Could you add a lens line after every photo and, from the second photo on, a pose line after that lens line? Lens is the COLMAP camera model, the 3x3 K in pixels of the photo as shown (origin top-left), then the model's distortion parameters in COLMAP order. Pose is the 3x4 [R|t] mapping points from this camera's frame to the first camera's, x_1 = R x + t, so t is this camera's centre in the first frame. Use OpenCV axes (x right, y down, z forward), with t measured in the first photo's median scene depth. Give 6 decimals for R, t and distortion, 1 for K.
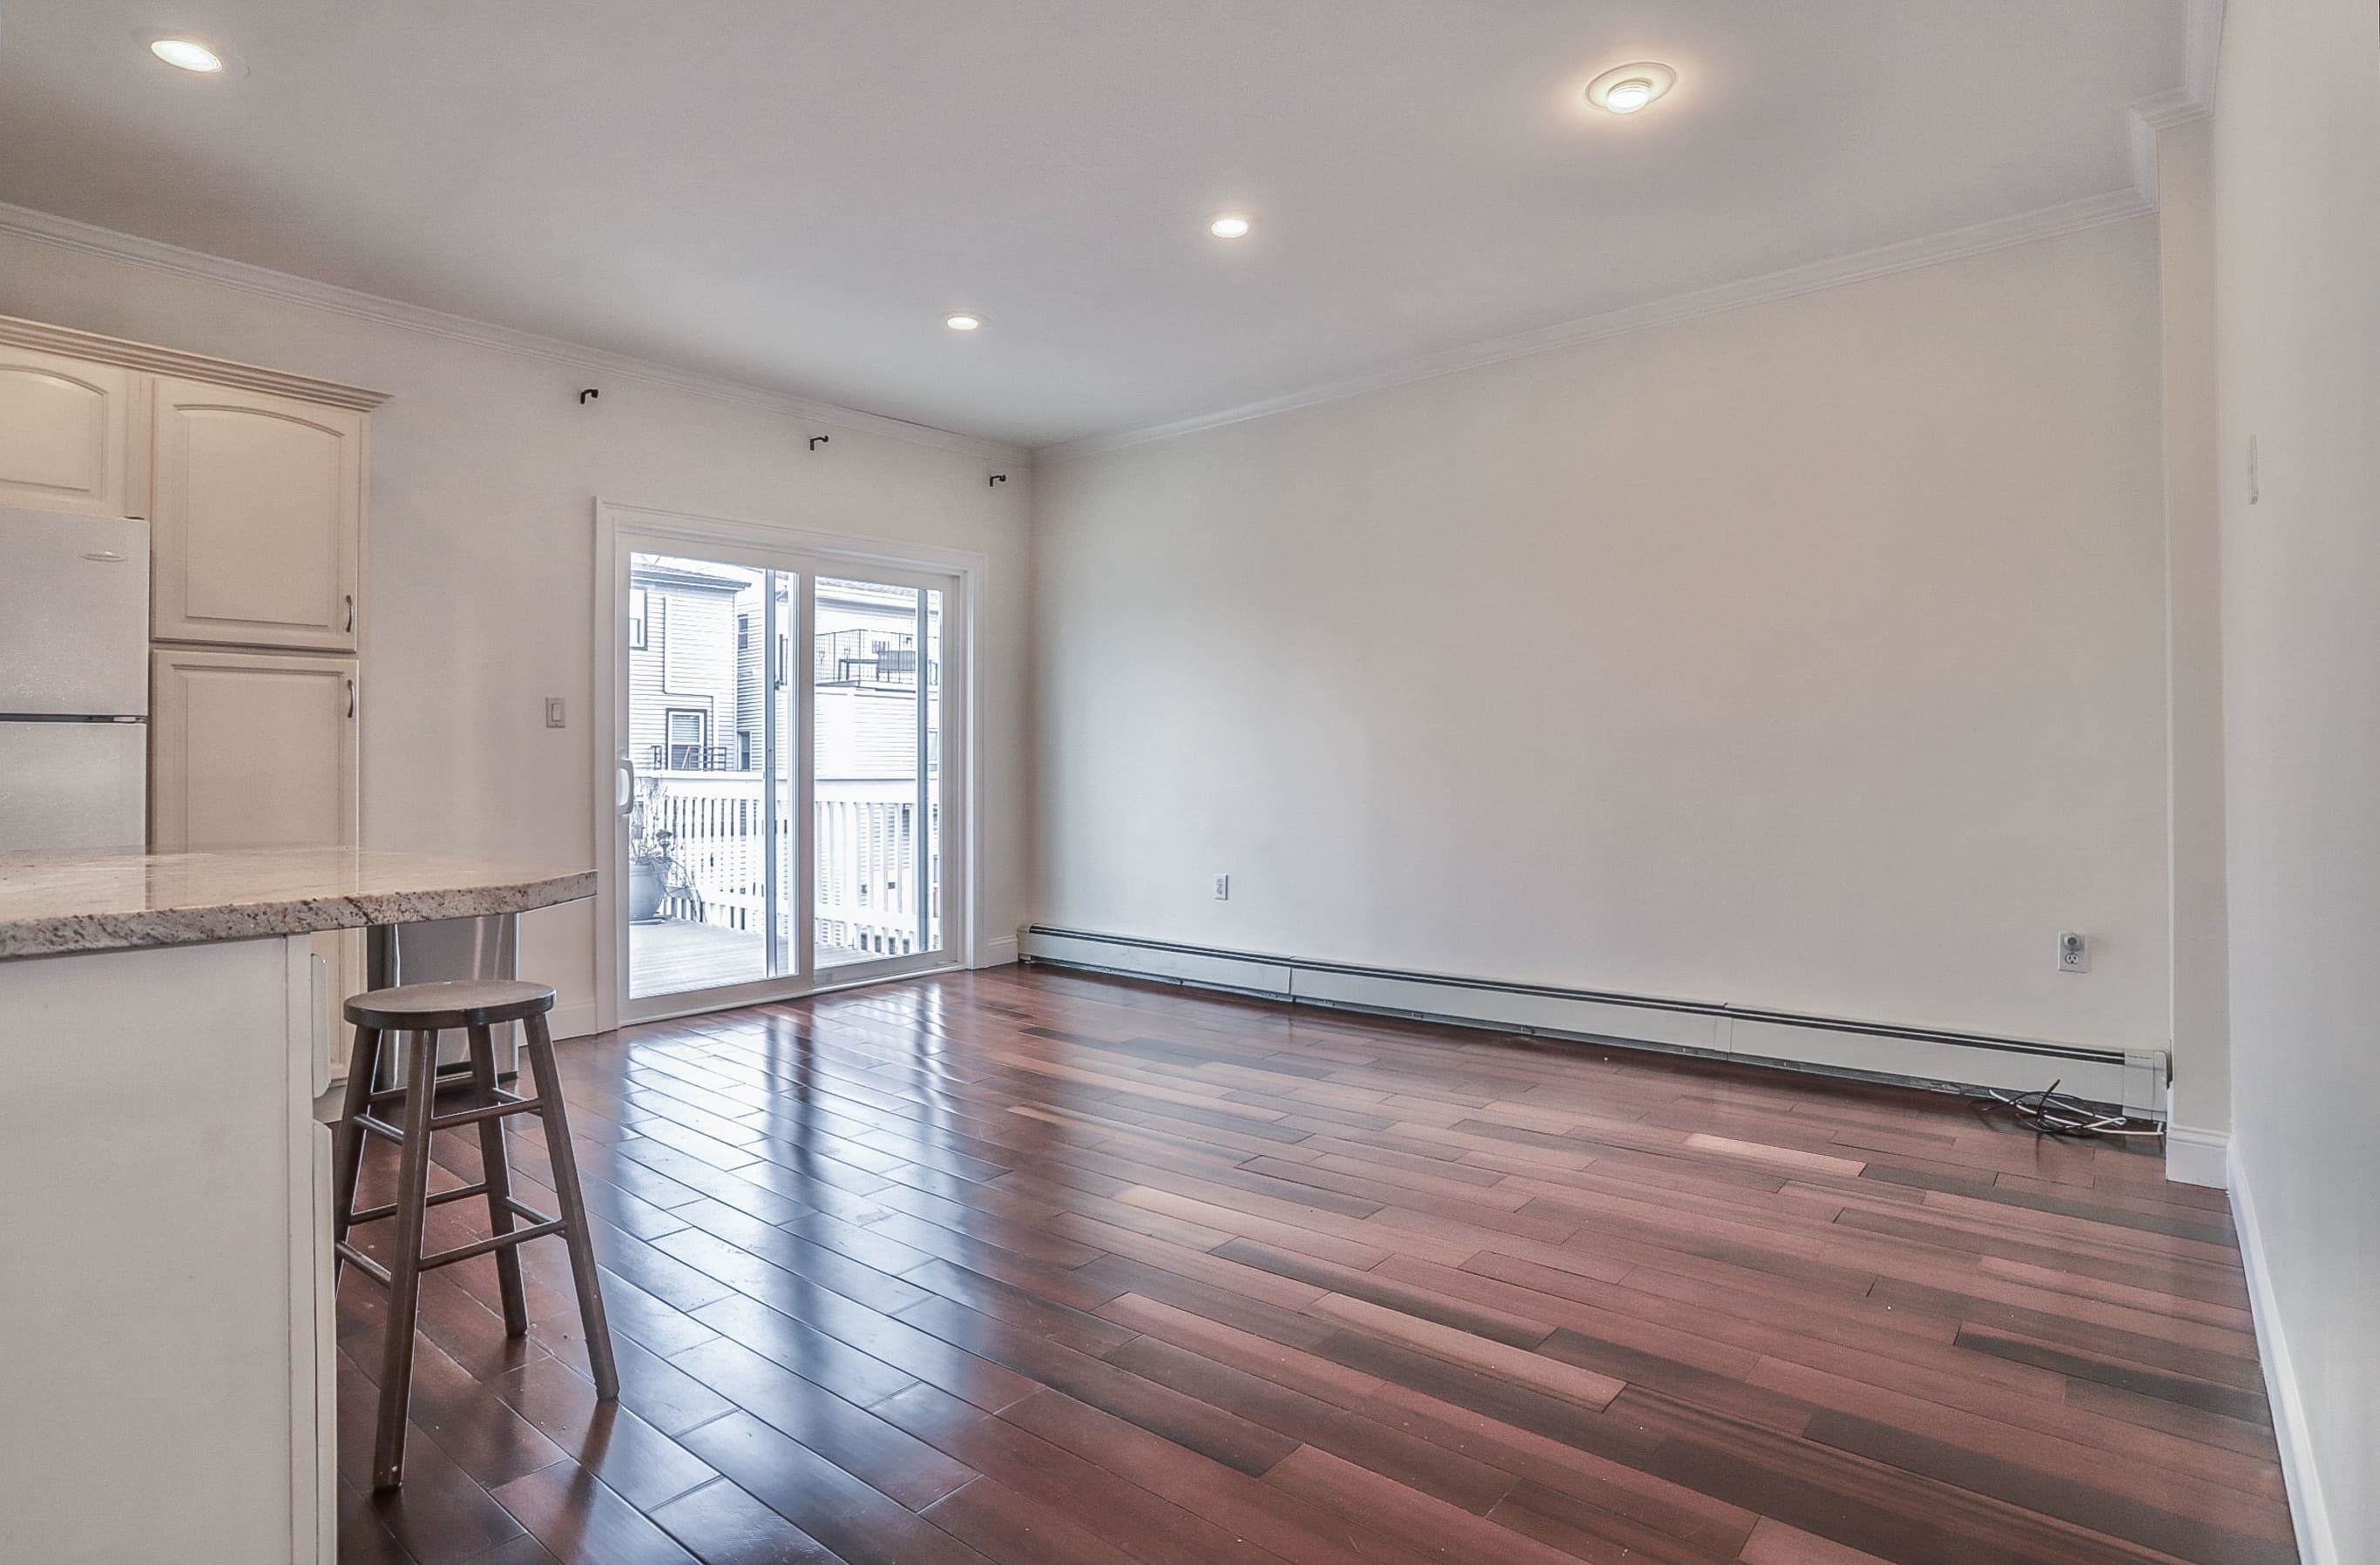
lens RADIAL K [[1201.0, 0, 1210.3], [0, 1201.0, 768.1], [0, 0, 1]] dist [-0.051175, 0.013821]
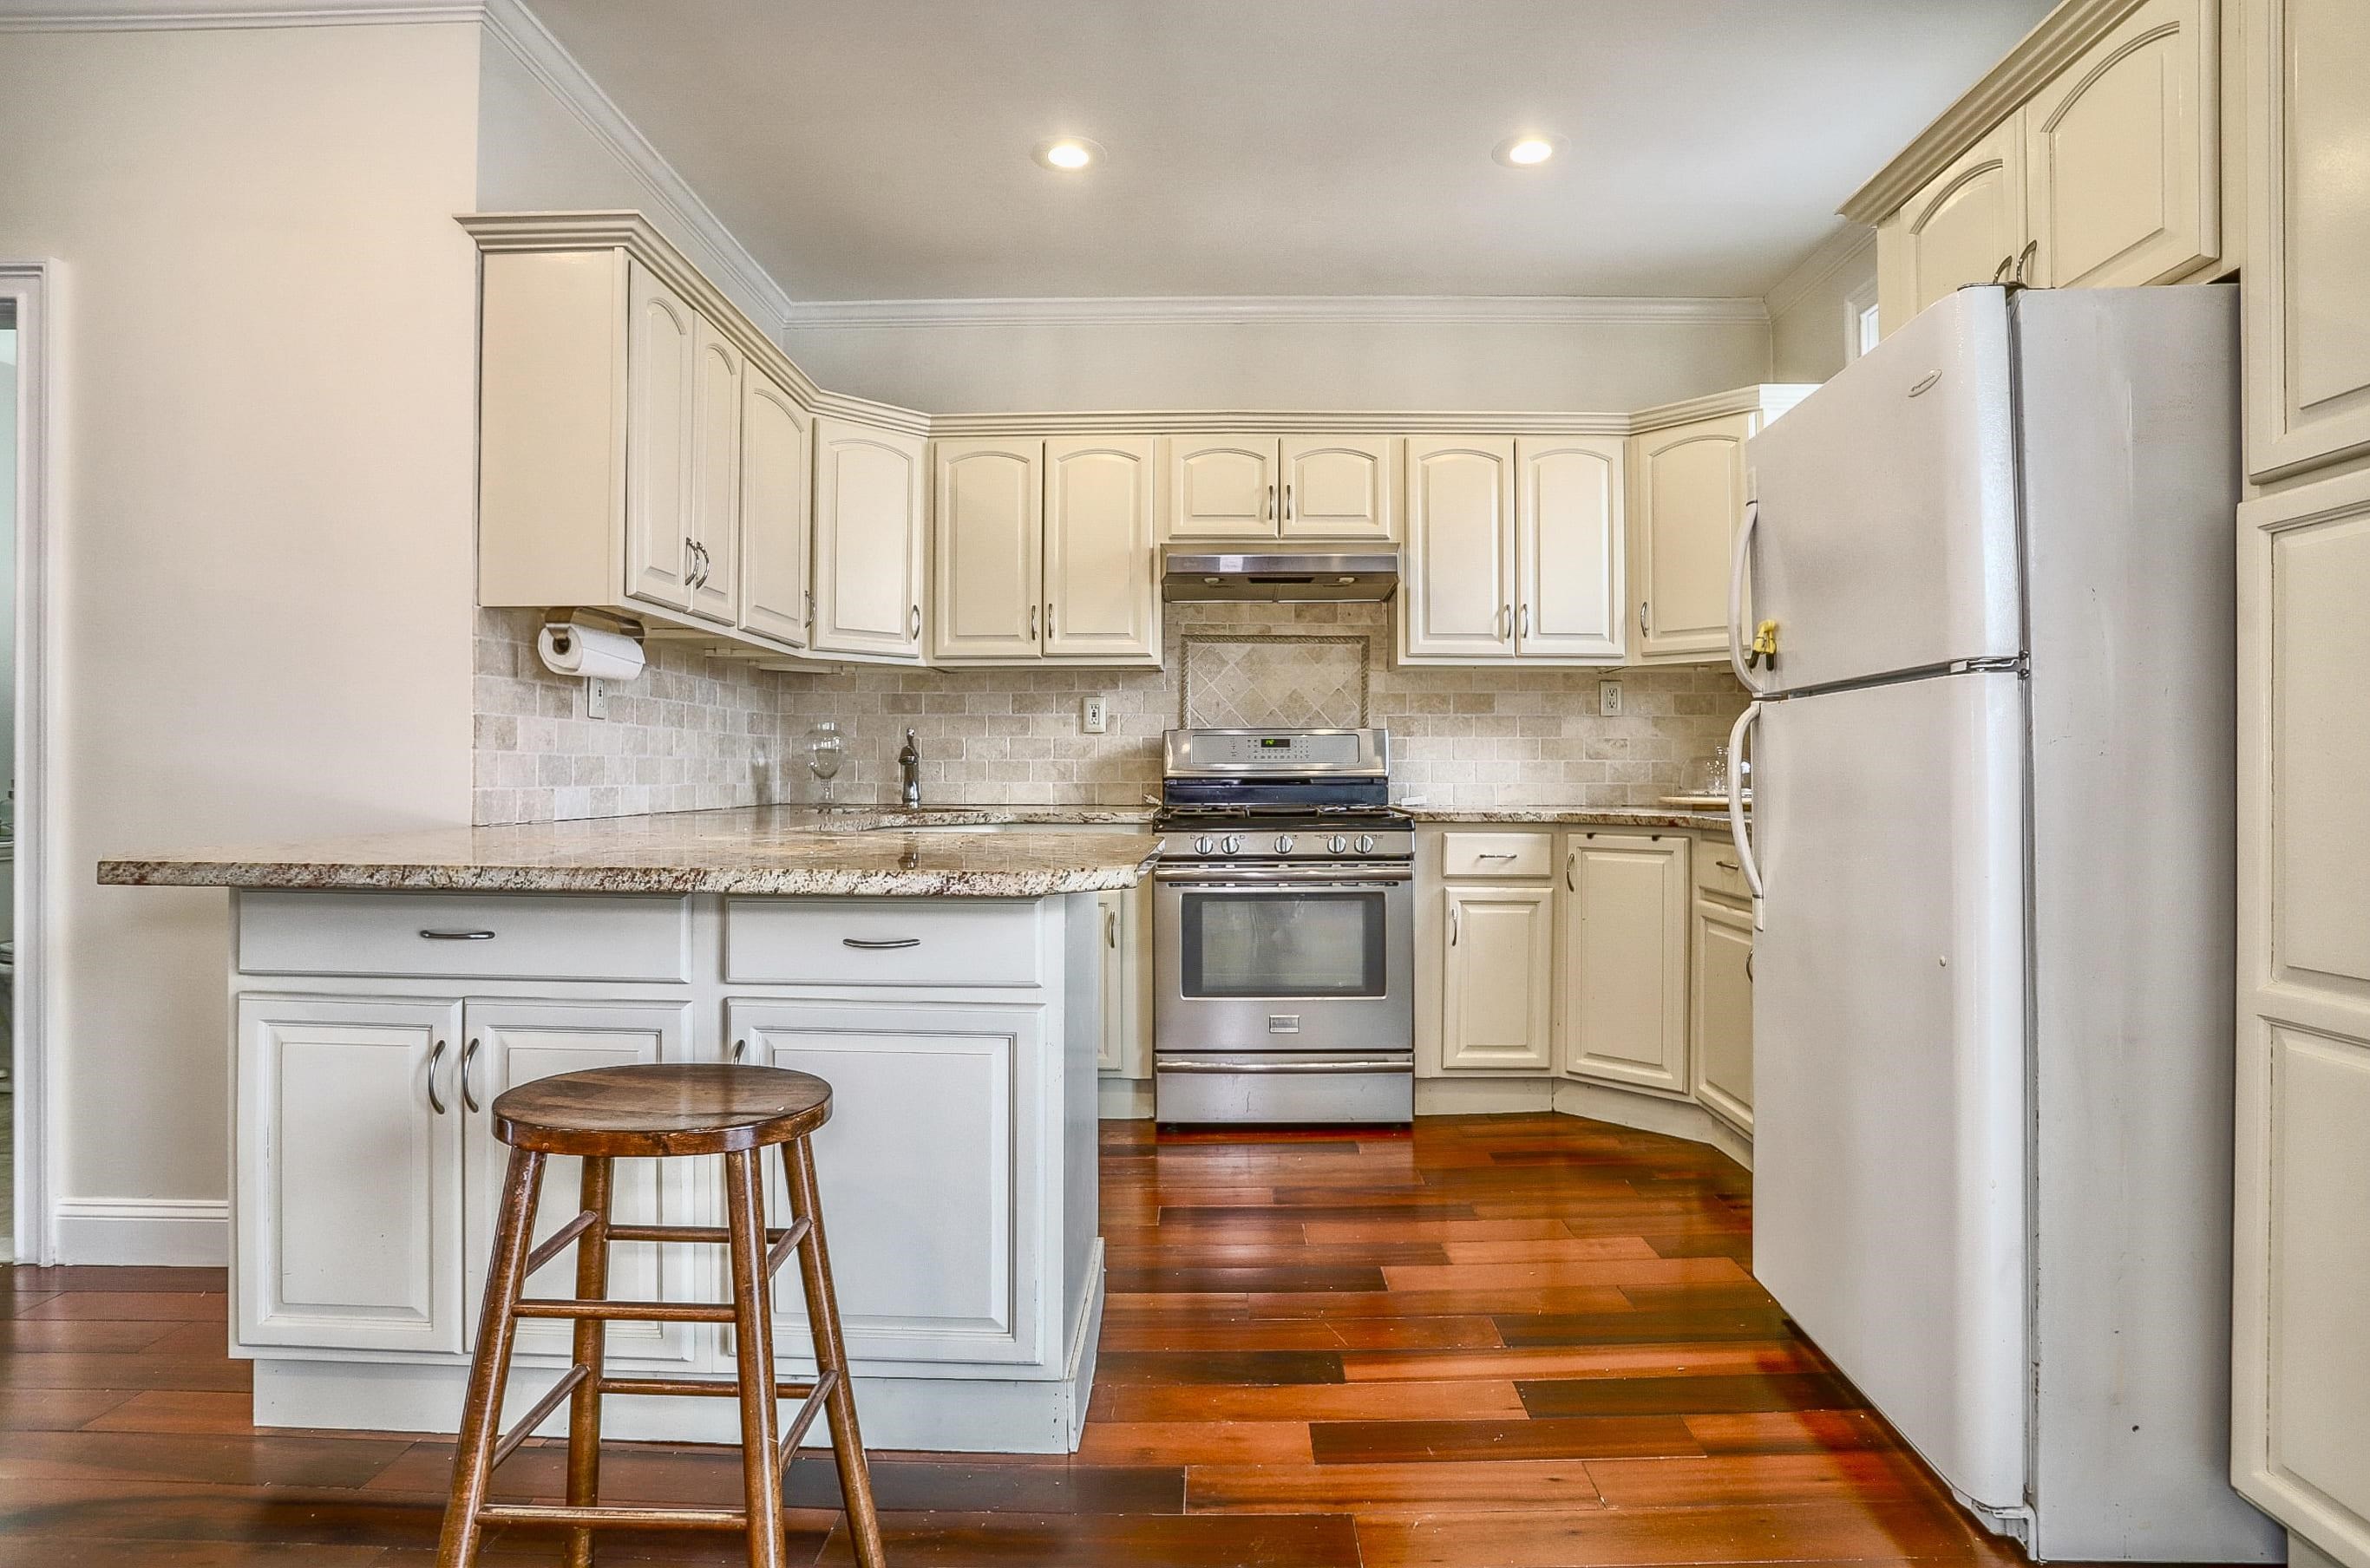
lens RADIAL K [[1196.0, 0, 1197.3], [0, 1196.0, 770.8], [0, 0, 1]] dist [-0.051175, 0.013821]
pose [[-0.771433, -0.001964, -0.636308, -0.172357], [-0.000431, 0.999997, -0.002565, 0.003987], [0.636311, -0.001704, -0.771431, 0.647099]]
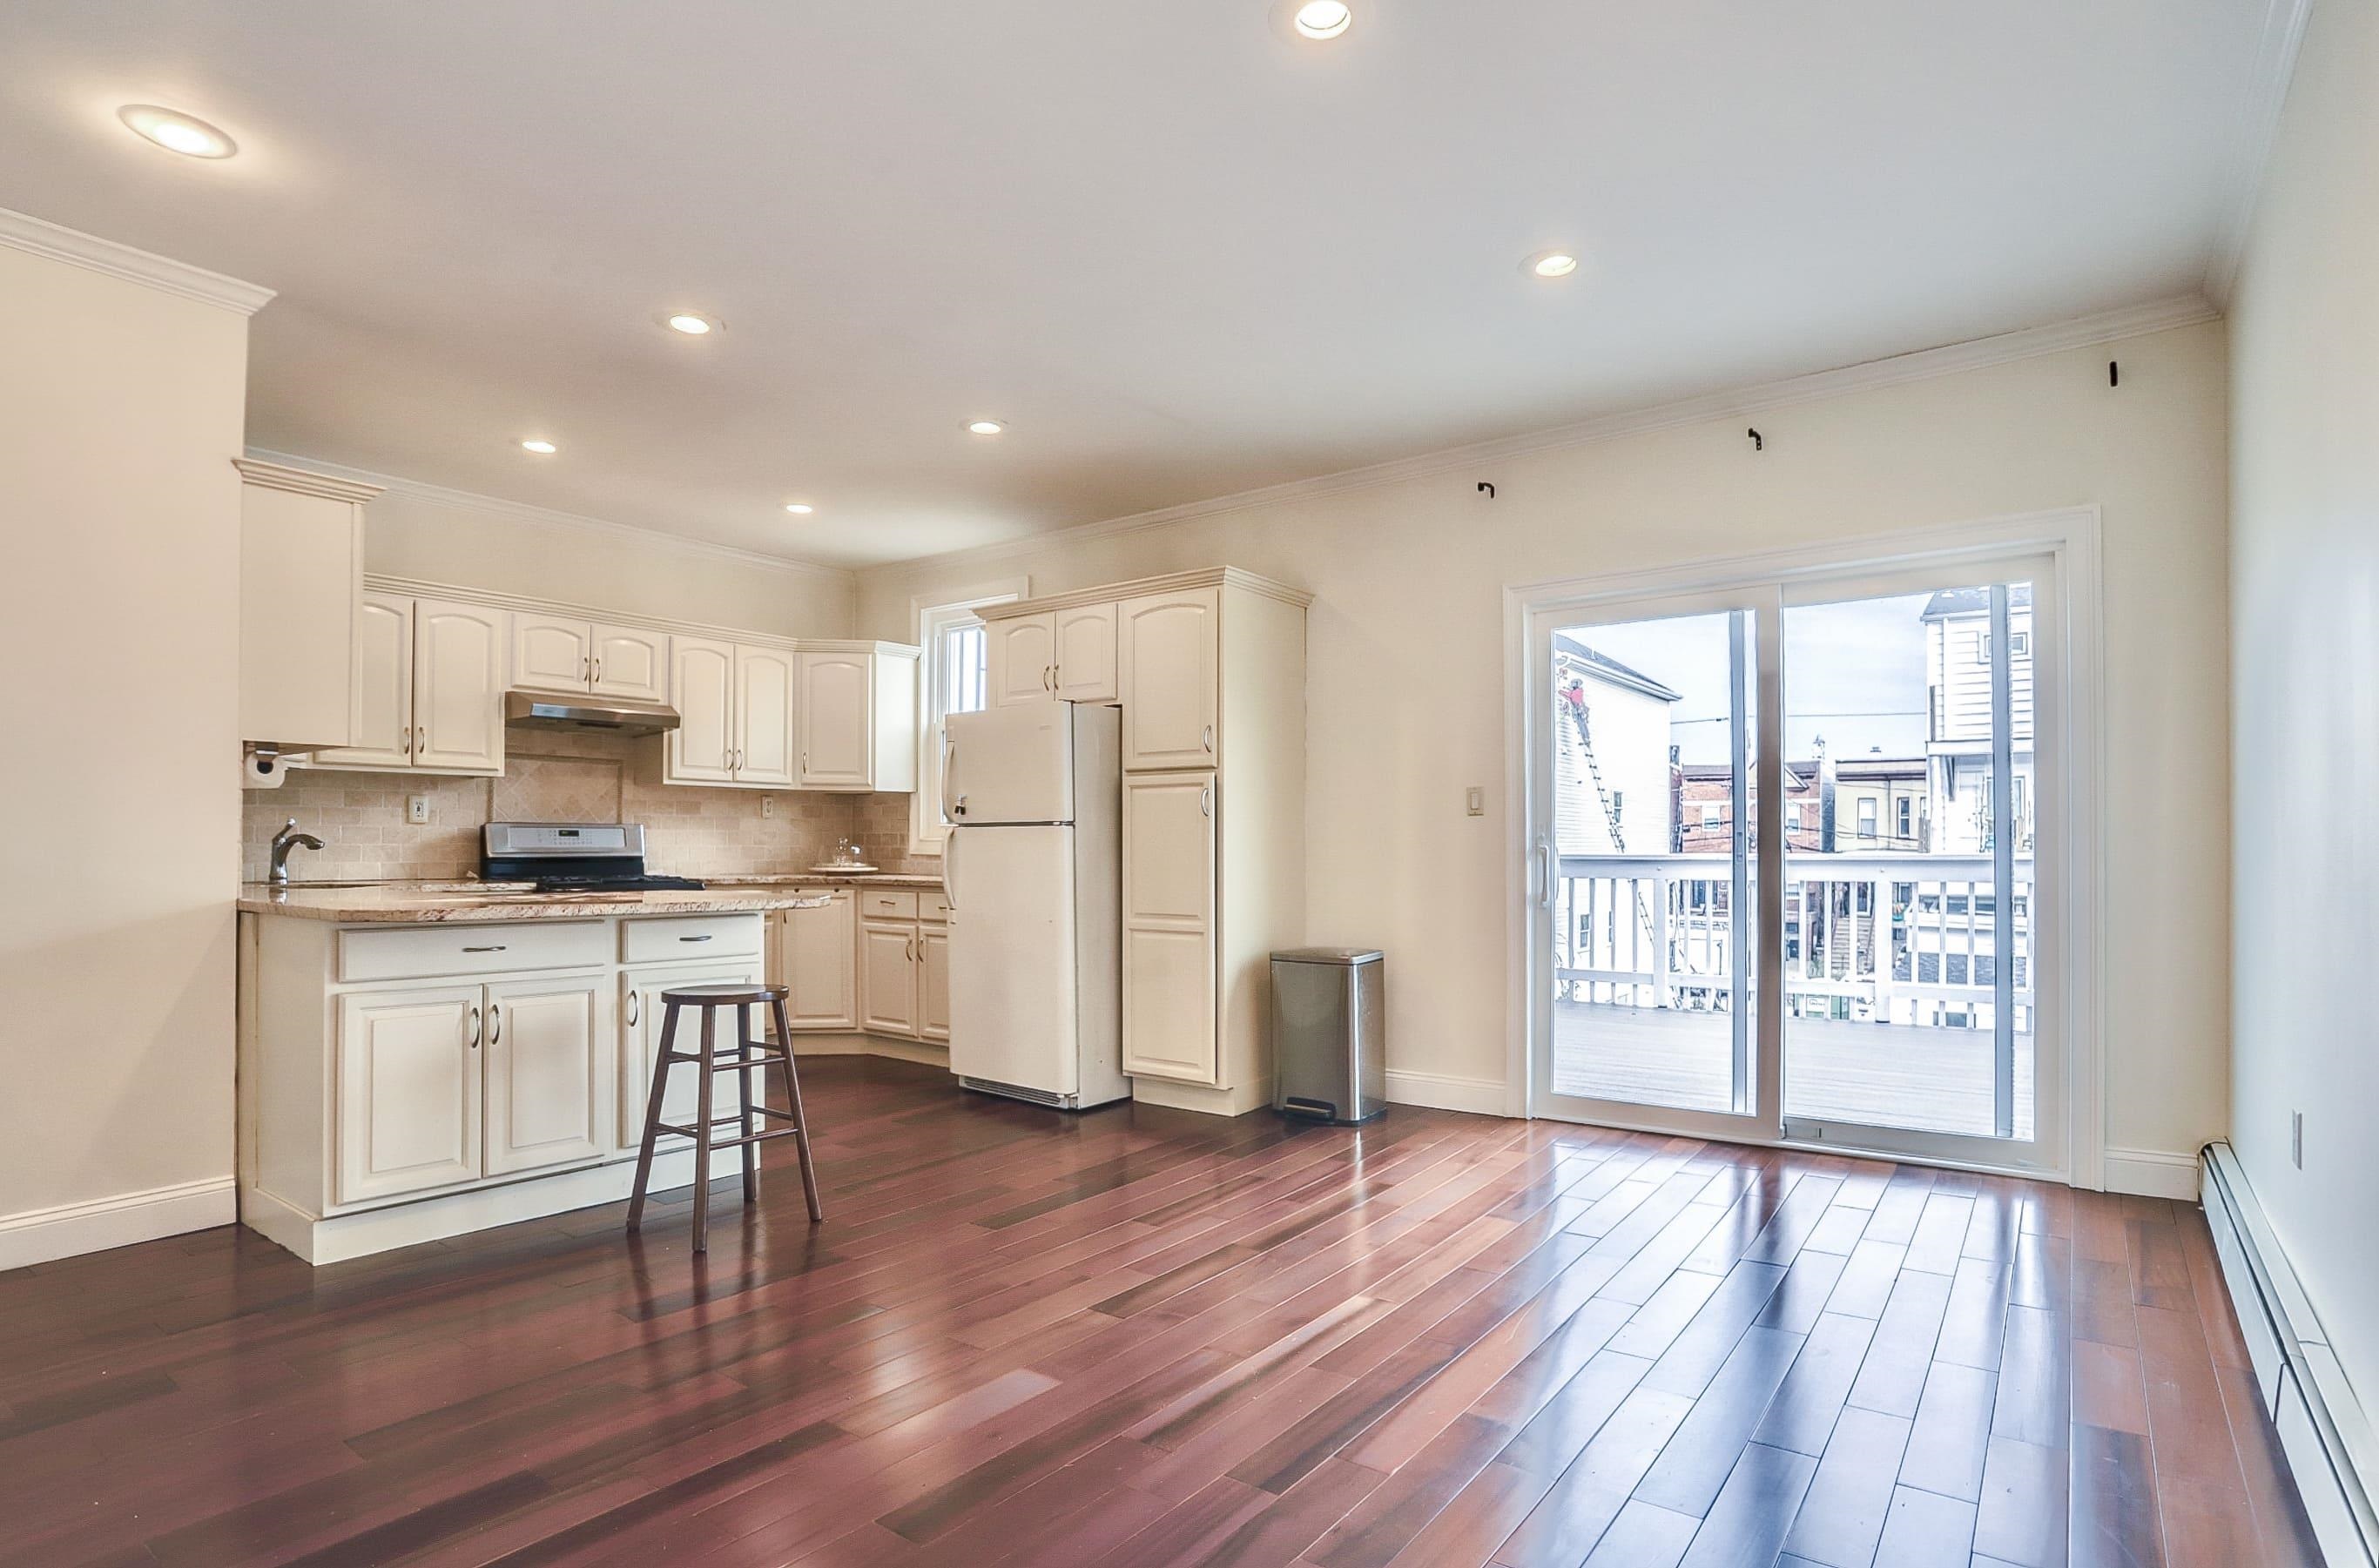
lens RADIAL K [[1200.5, 0, 1190.8], [0, 1200.5, 836.9], [0, 0, 1]] dist [-0.051175, 0.013821]
pose [[0.055532, -0.007617, -0.998428, 0.422836], [-0.001479, 0.999969, -0.007711, -0.005201], [0.998456, 0.001905, 0.055519, 0.593529]]
